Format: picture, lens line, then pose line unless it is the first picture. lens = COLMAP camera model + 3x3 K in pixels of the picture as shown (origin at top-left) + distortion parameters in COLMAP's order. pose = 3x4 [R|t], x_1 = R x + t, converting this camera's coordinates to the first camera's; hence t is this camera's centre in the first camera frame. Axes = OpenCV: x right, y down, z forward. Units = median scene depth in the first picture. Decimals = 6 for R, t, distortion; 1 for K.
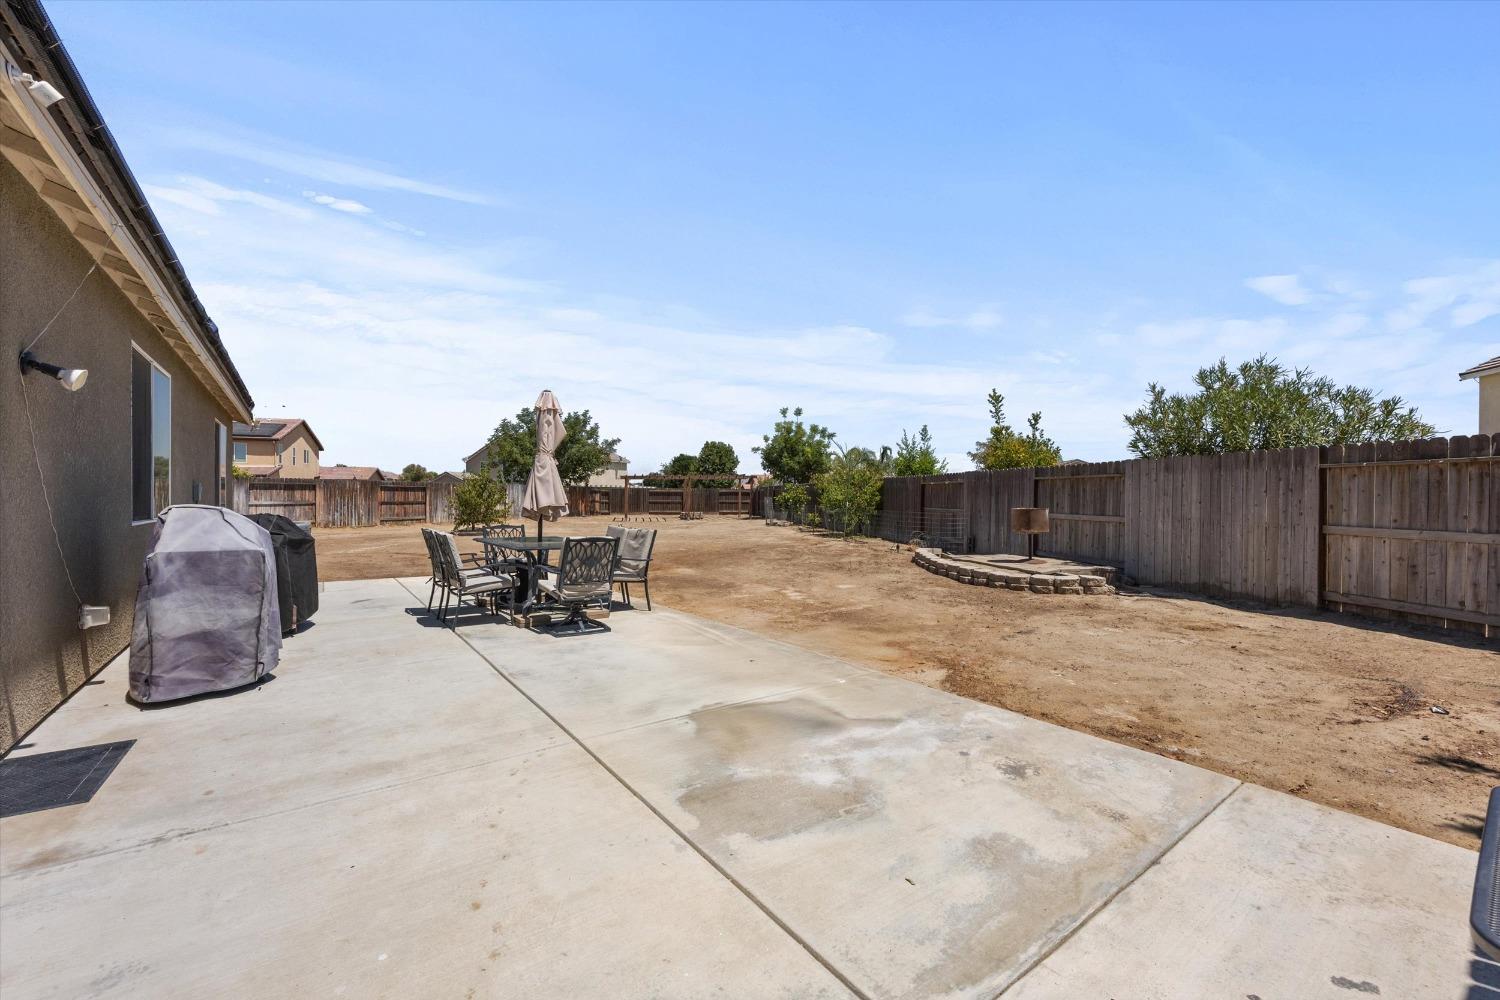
lens RADIAL K [[609.1, 0, 750.0], [0, 609.1, 500.0], [0, 0, 1]] dist [0.002123, 0.000120]
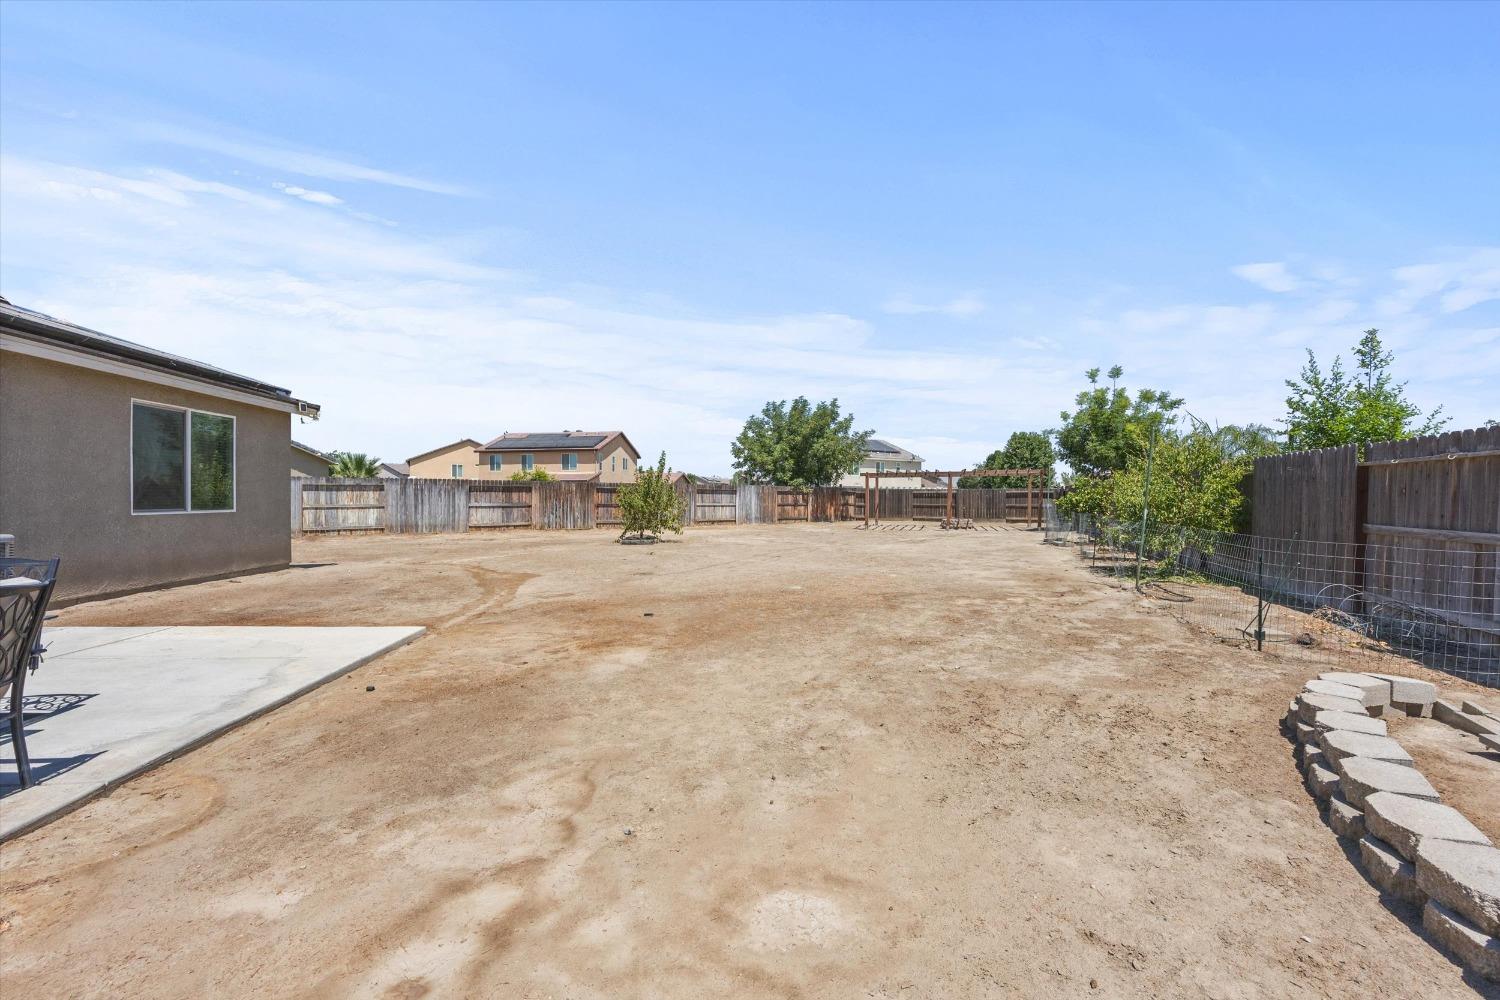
lens RADIAL K [[609.1, 0, 750.0], [0, 609.1, 500.0], [0, 0, 1]] dist [0.002123, 0.000120]
pose [[0.866011, 0.000628, -0.500025, 0.064666], [-0.003082, 0.999987, -0.004080, -0.000248], [0.500016, 0.005075, 0.866001, 0.214612]]
